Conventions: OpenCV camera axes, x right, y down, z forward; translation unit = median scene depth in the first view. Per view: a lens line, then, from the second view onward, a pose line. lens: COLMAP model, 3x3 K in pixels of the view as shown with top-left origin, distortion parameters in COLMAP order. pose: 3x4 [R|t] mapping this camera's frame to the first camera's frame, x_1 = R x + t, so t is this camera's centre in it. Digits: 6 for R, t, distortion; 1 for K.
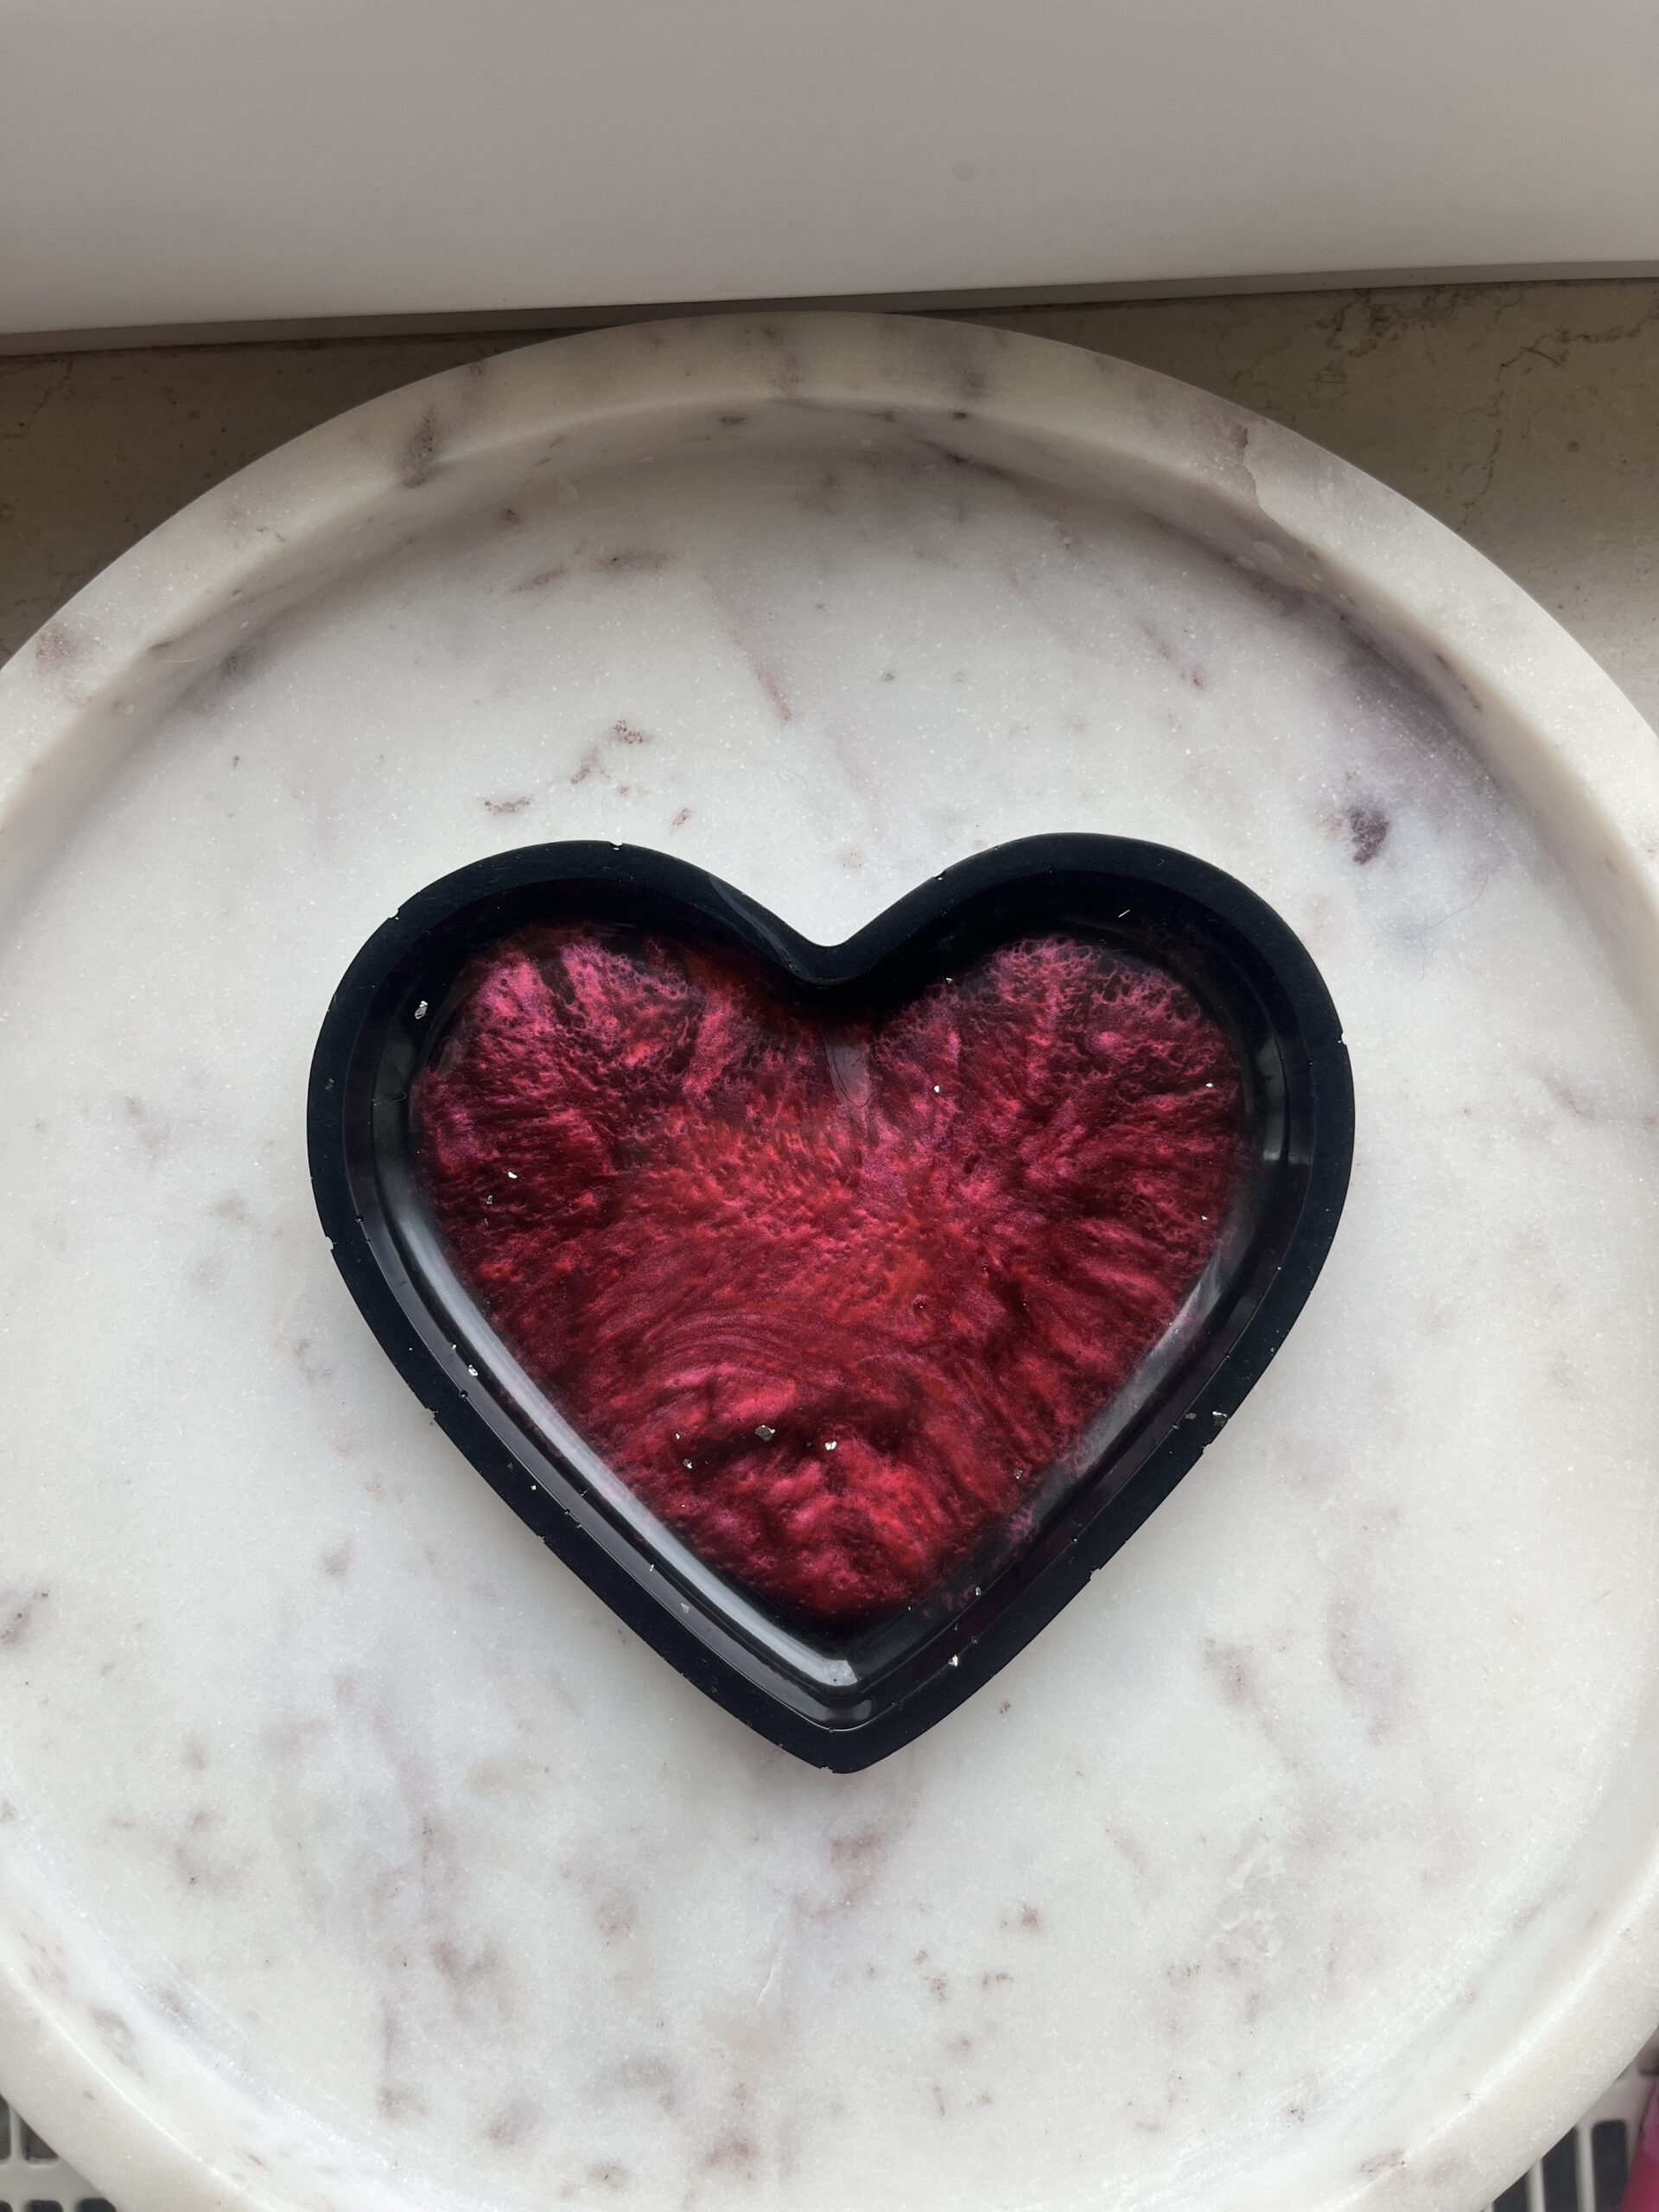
lens RADIAL K [[1710.5, 0, 825.2], [0, 1710.5, 1100.8], [0, 0, 1]] dist [0.026994, -0.065071]
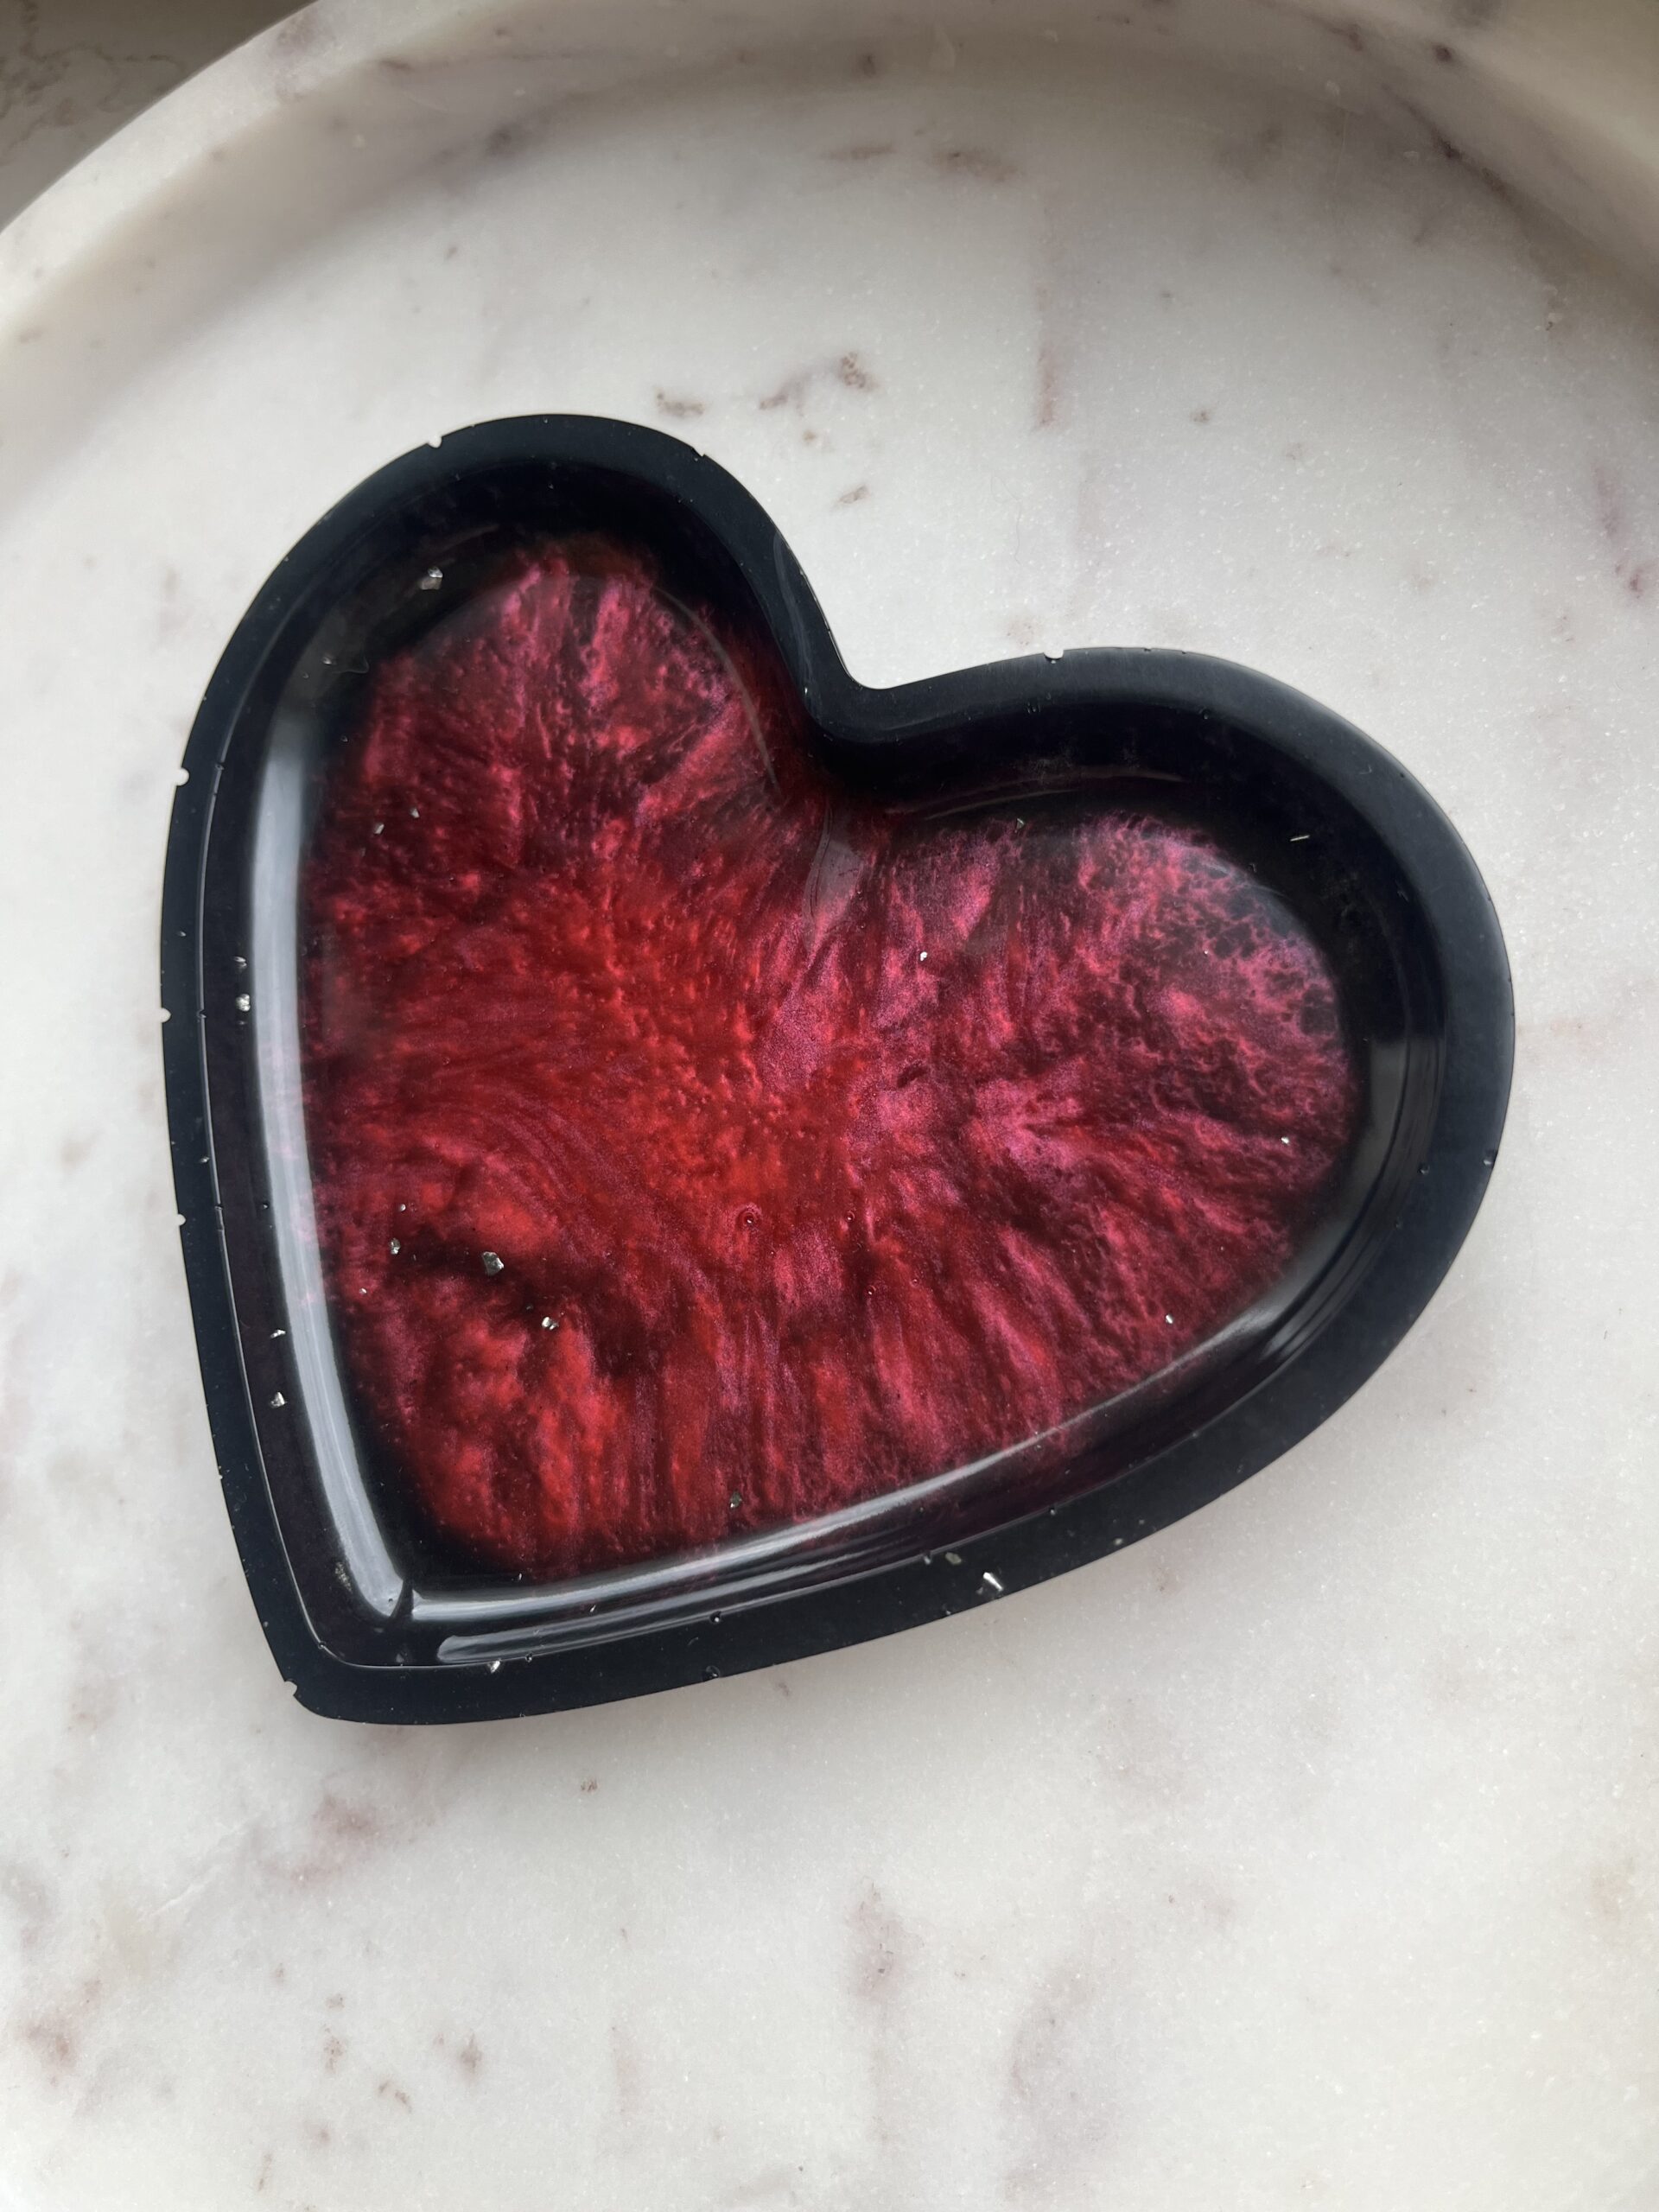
lens RADIAL K [[1710.5, 0, 856.4], [0, 1710.5, 1119.1], [0, 0, 1]] dist [0.026994, -0.065071]
pose [[0.805505, 0.469649, -0.361373, 0.319743], [-0.473304, 0.876832, 0.084552, 0.005051], [0.356573, 0.102932, 0.928580, 0.364477]]
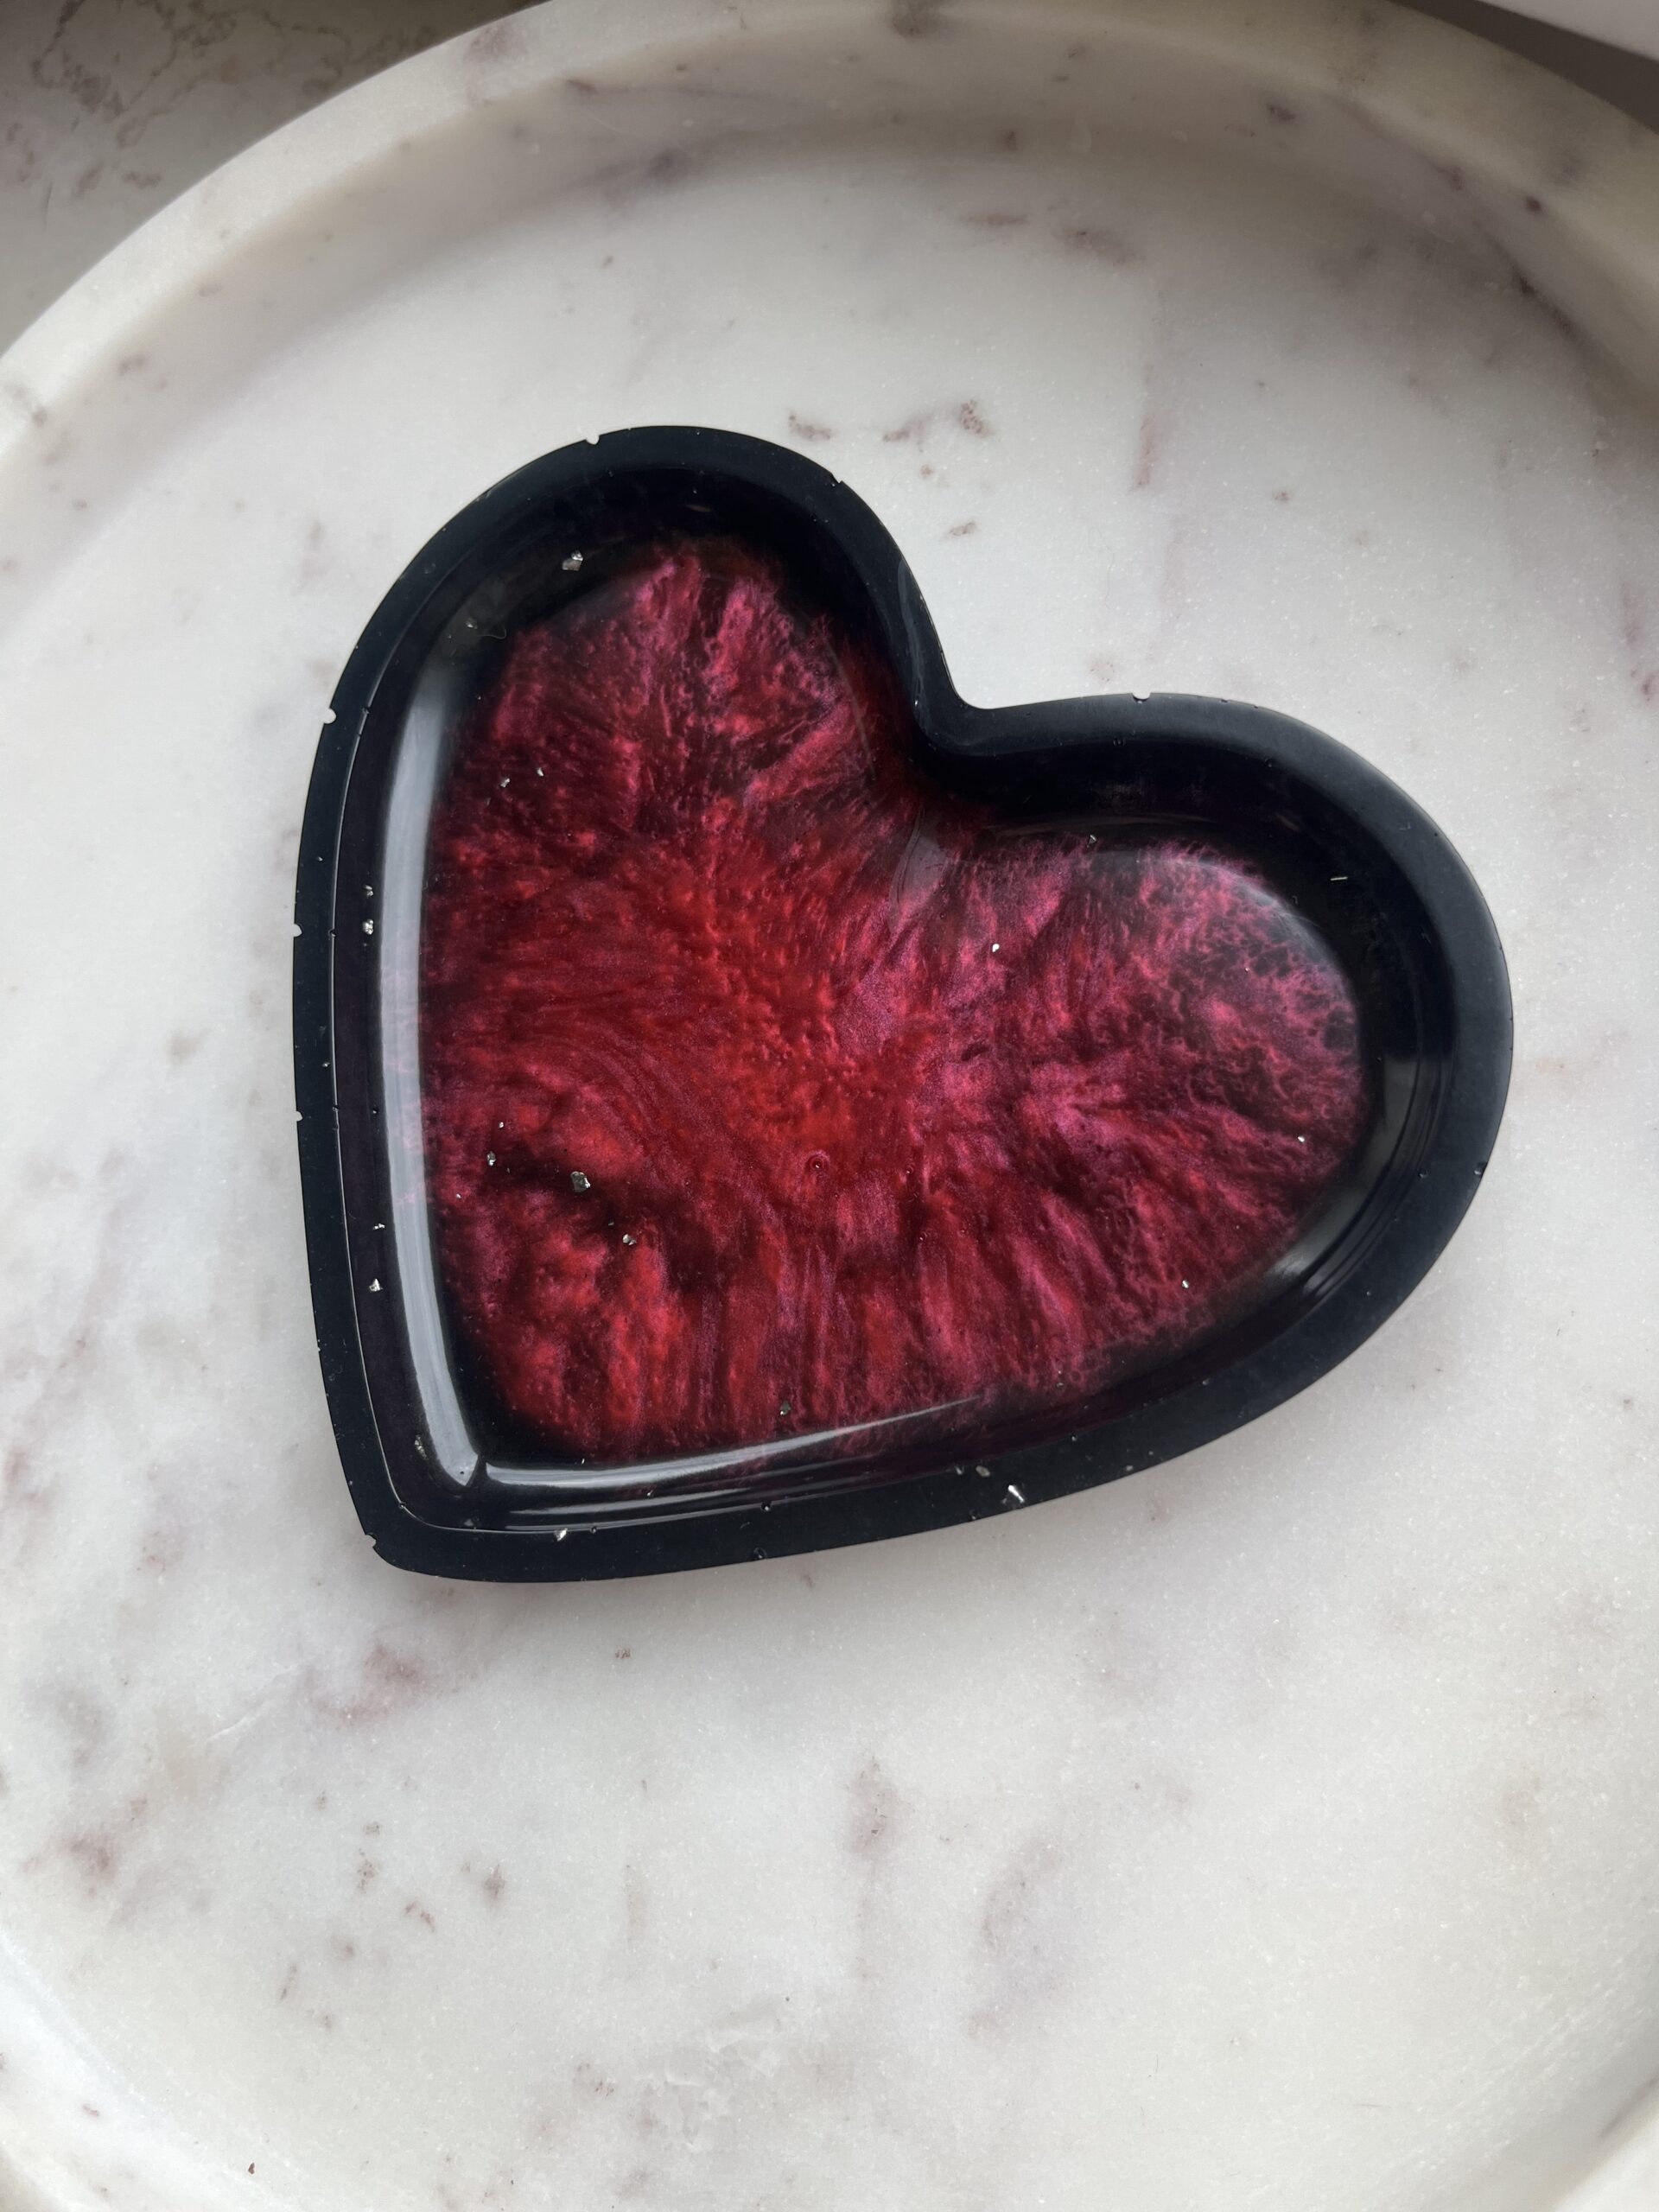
lens RADIAL K [[1710.5, 0, 849.7], [0, 1710.5, 1118.1], [0, 0, 1]] dist [0.026994, -0.065071]
pose [[0.766419, 0.549736, -0.332254, 0.312447], [-0.559984, 0.825223, 0.073655, 0.036391], [0.314675, 0.129606, 0.940310, 0.265193]]
